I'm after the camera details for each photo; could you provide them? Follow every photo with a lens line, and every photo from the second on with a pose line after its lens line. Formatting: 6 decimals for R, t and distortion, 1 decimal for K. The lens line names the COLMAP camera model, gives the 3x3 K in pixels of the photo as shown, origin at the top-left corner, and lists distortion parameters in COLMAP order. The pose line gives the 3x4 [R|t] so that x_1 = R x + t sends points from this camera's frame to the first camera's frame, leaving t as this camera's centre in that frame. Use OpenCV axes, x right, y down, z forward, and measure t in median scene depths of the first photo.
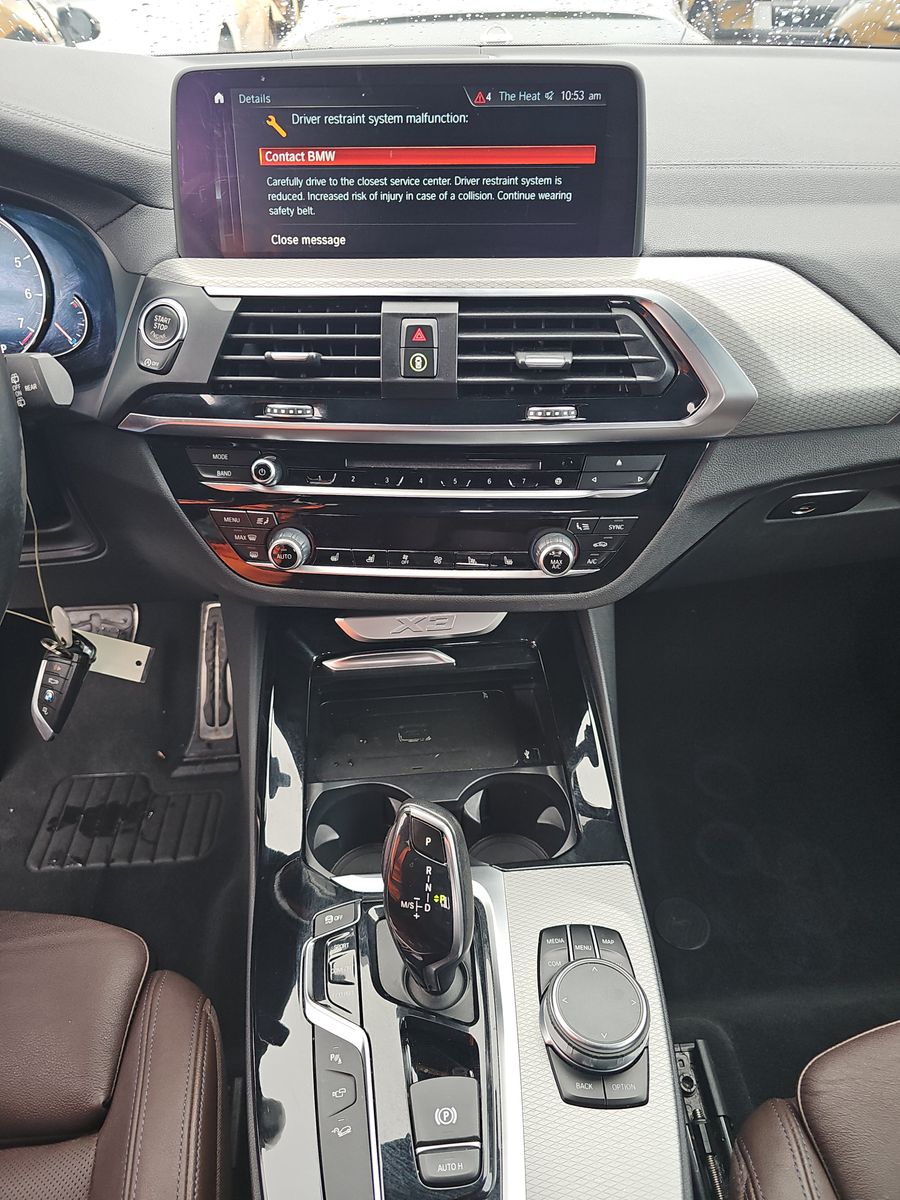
lens RADIAL K [[799.5, 0, 450.5], [0, 799.5, 602.7], [0, 0, 1]] dist [0.012737, -0.008148]
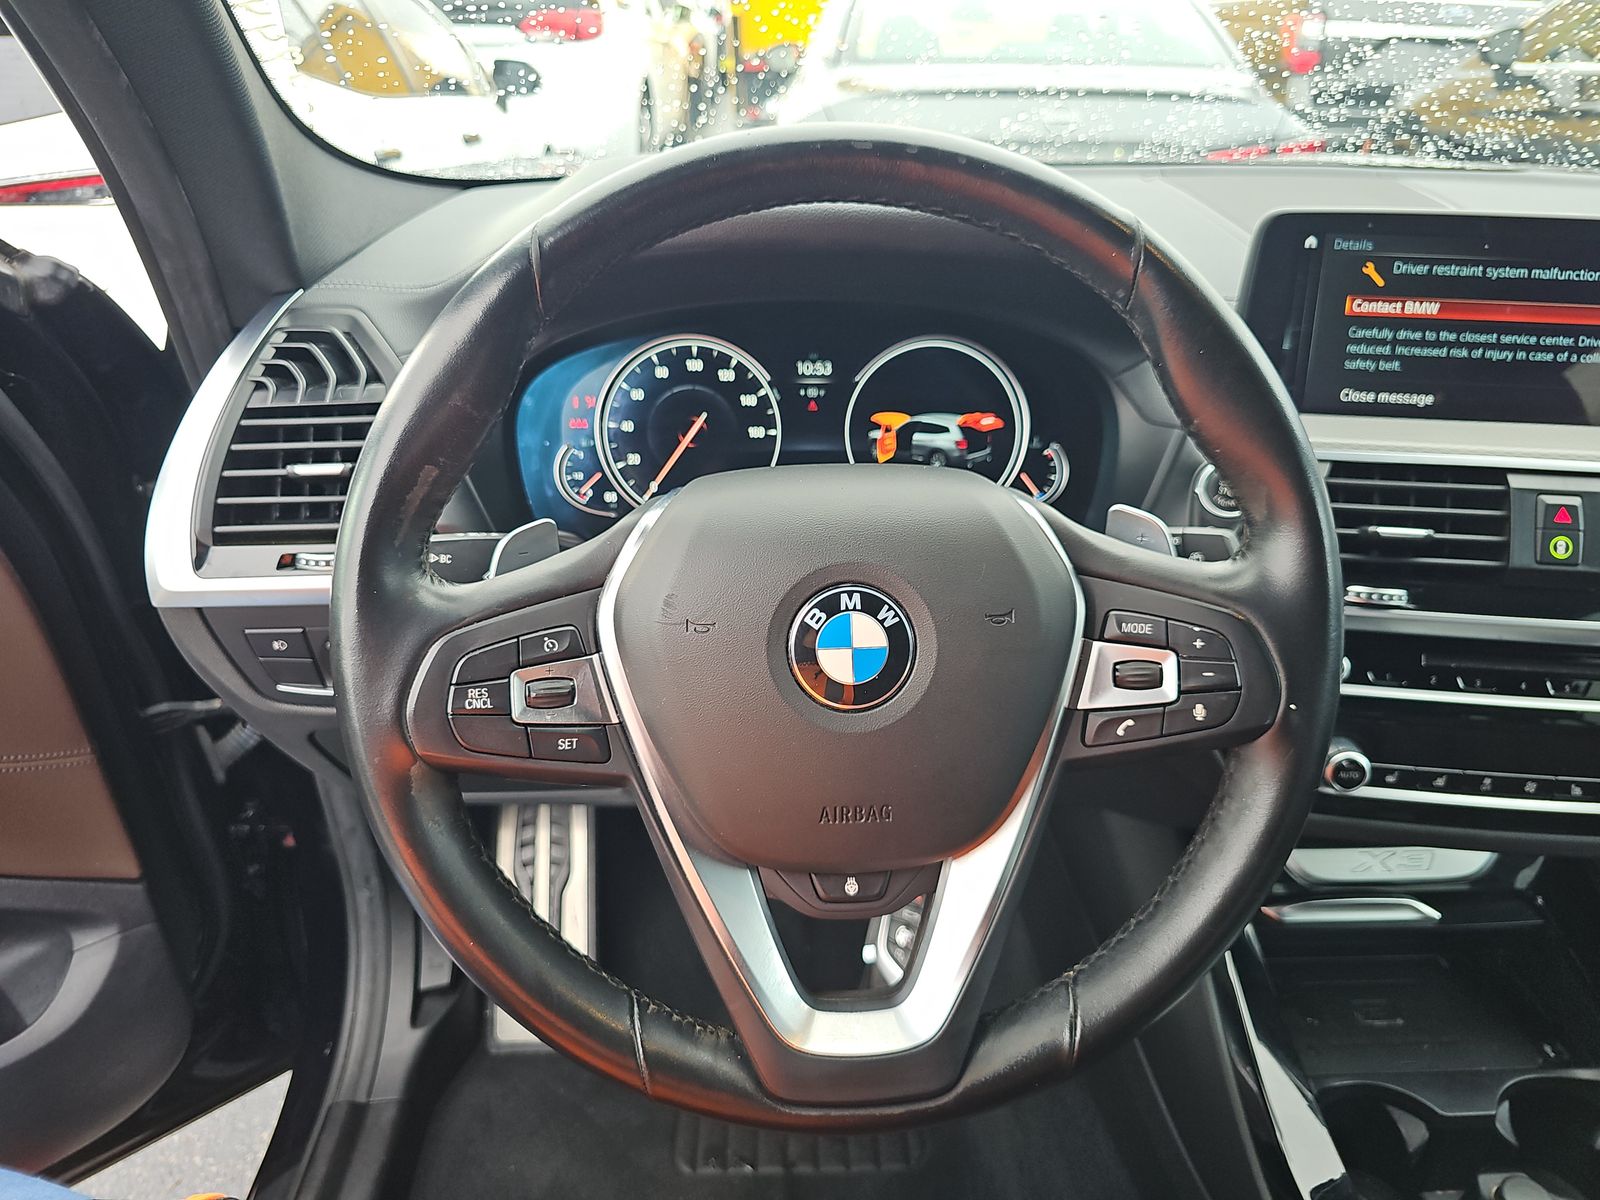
lens RADIAL K [[1065.9, 0, 799.9], [0, 1065.9, 601.2], [0, 0, 1]] dist [0.012737, -0.008148]
pose [[0.998770, 0.047664, -0.013632, -0.787627], [-0.049332, 0.982756, -0.178207, -0.011280], [0.004903, 0.178660, 0.983899, -0.073084]]
